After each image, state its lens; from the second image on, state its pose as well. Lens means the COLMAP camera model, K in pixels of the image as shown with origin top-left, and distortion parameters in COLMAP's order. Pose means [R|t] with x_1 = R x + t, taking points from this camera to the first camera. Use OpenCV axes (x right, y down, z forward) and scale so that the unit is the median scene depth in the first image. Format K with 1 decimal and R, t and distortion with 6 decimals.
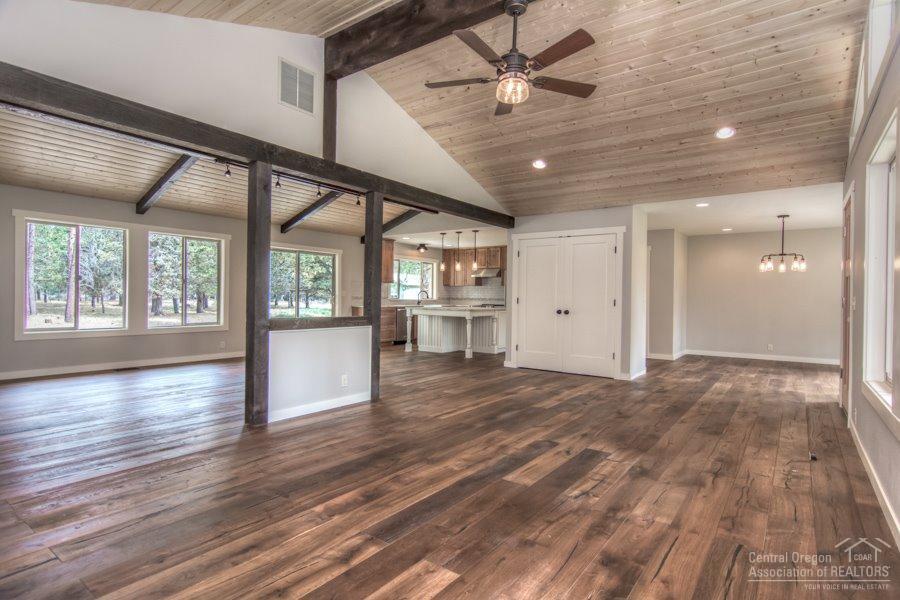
lens RADIAL K [[471.9, 0, 452.3], [0, 471.9, 293.5], [0, 0, 1]] dist [-0.001696, -0.000743]
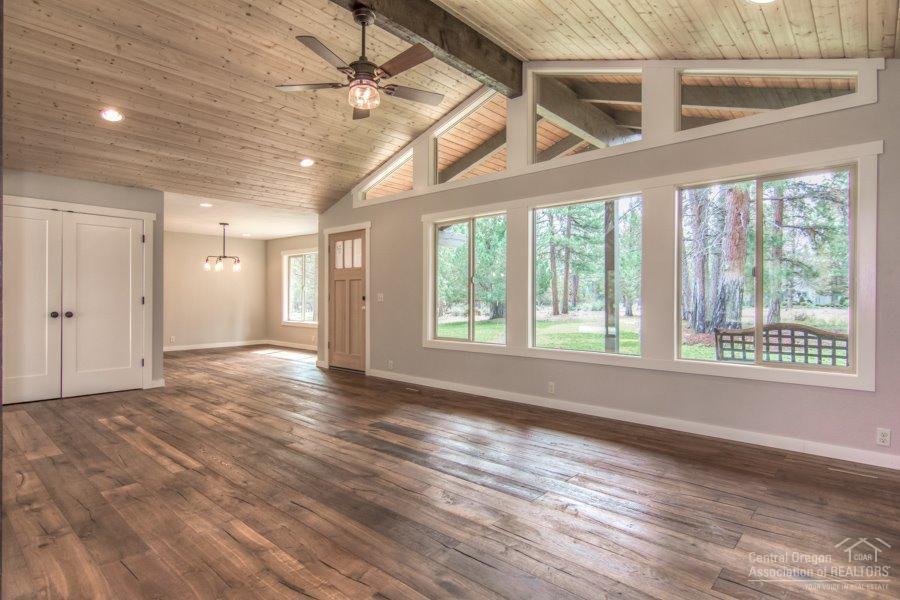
lens RADIAL K [[471.9, 0, 452.8], [0, 471.9, 301.7], [0, 0, 1]] dist [-0.001696, -0.000743]
pose [[0.086837, -0.020195, 0.996018, -0.583560], [-0.012744, 0.999690, 0.021381, -0.005111], [-0.996141, -0.014550, 0.086553, 0.467241]]
